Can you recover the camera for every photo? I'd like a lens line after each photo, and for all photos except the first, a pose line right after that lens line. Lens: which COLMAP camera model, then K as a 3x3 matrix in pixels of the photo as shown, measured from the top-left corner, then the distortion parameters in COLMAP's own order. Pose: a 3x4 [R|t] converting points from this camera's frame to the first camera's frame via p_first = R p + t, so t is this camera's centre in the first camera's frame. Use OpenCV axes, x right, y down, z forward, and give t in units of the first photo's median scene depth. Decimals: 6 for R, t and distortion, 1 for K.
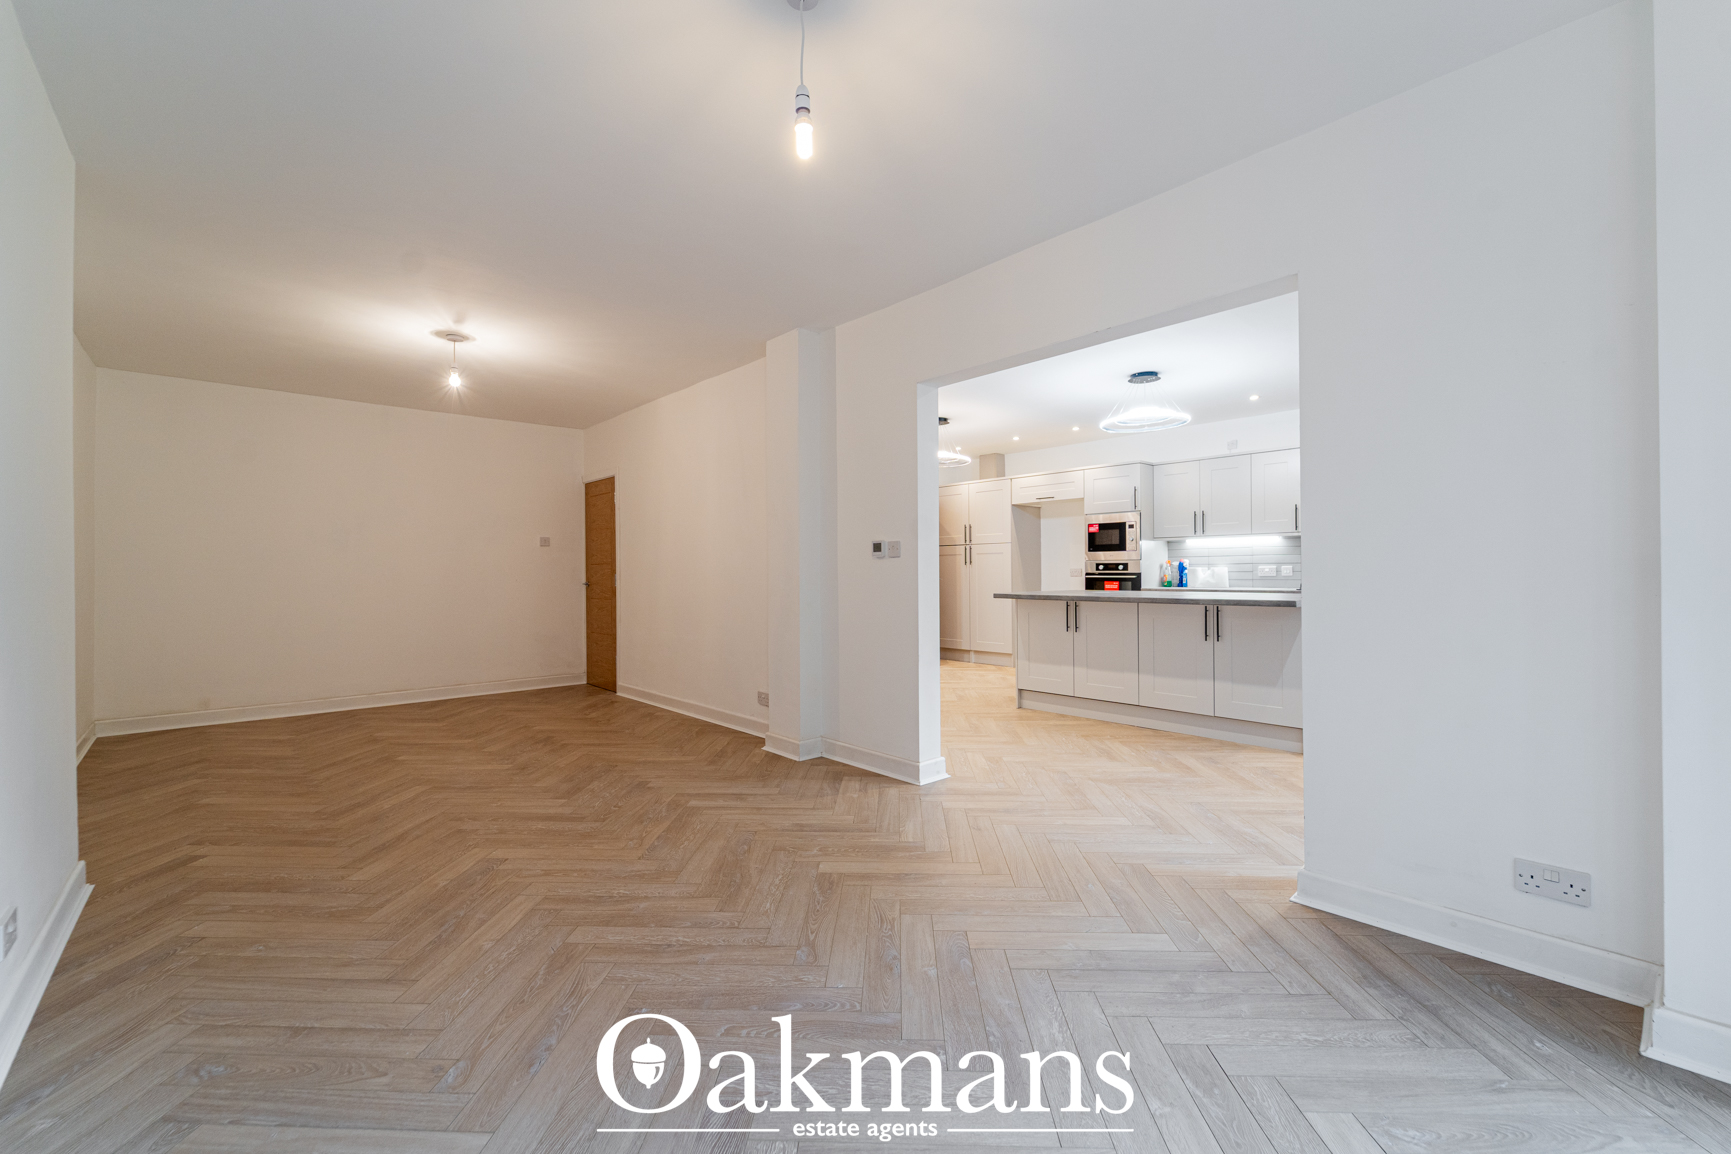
lens RADIAL K [[698.5, 0, 864.7], [0, 698.5, 569.4], [0, 0, 1]] dist [0.000177, -0.000377]
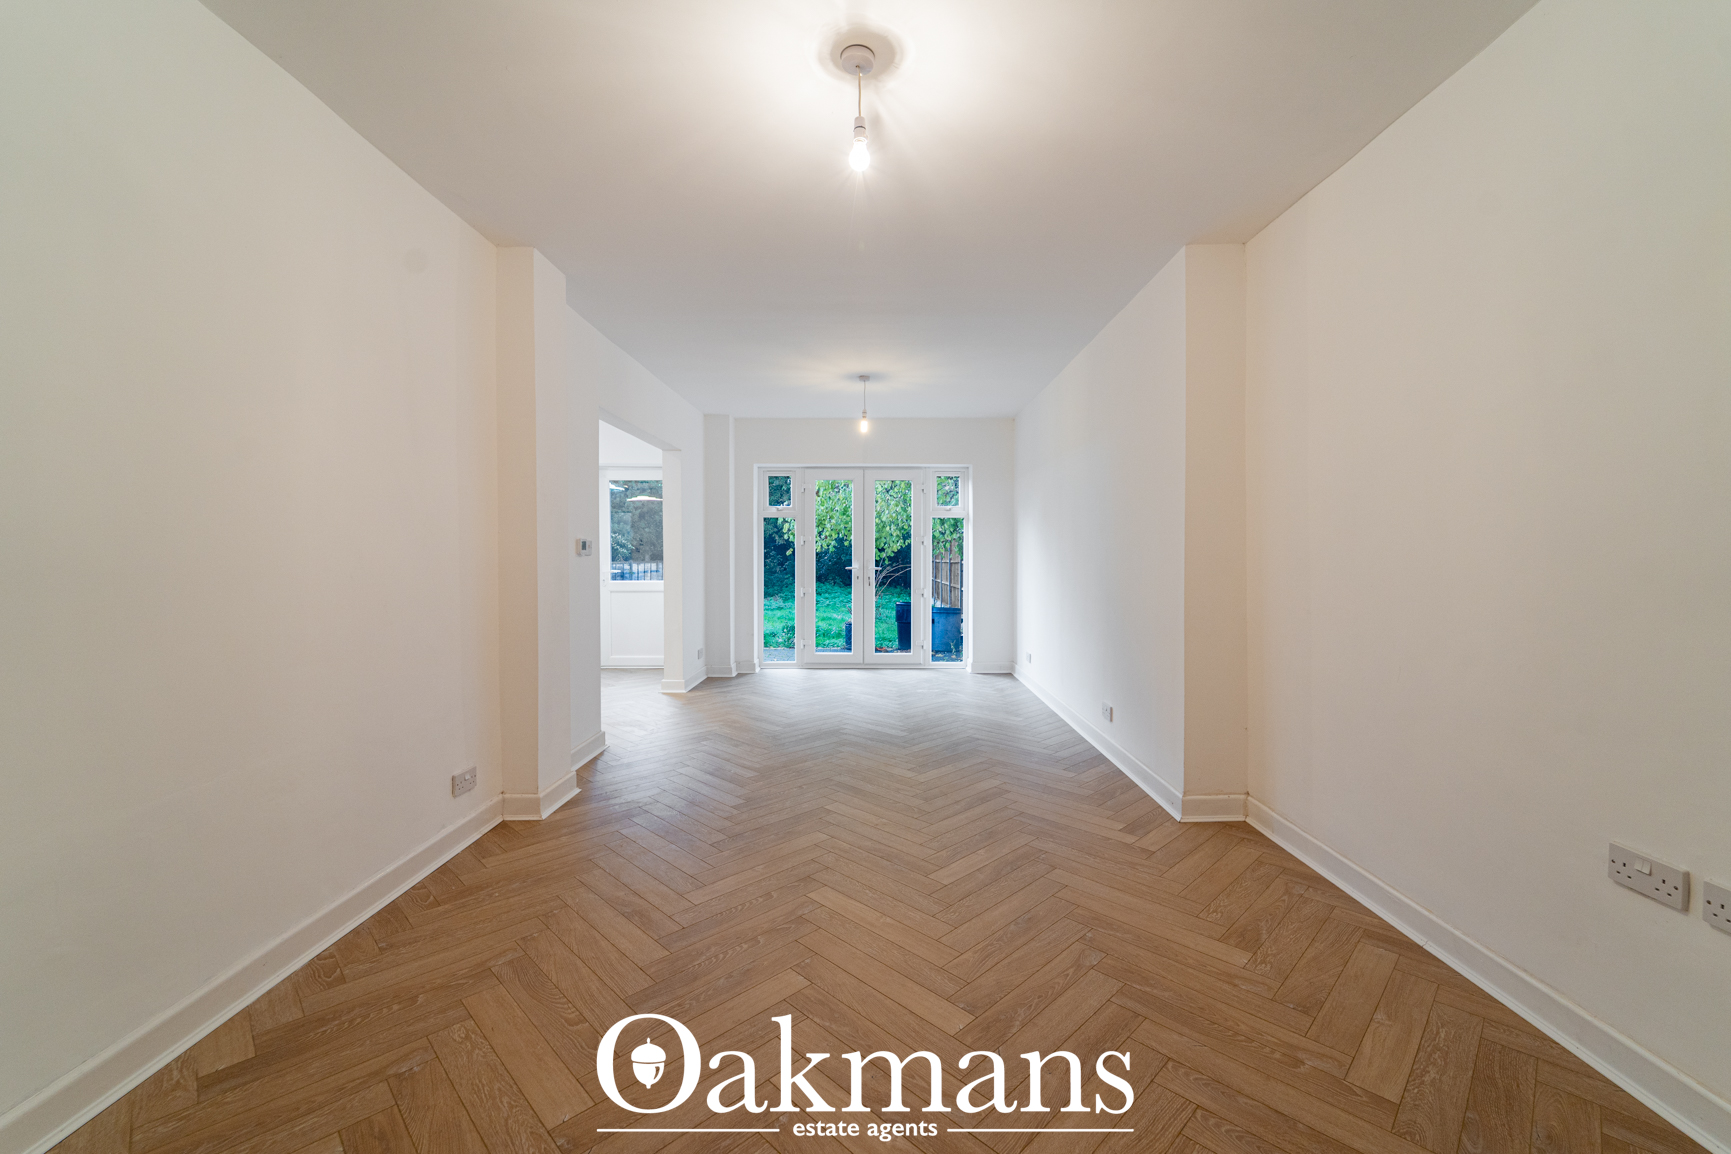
lens RADIAL K [[698.5, 0, 864.7], [0, 698.5, 569.4], [0, 0, 1]] dist [0.000177, -0.000377]
pose [[-0.730458, -0.002070, 0.682955, -1.275860], [0.005844, 0.999940, 0.009281, -0.006196], [-0.682933, 0.010770, -0.730402, 1.886004]]
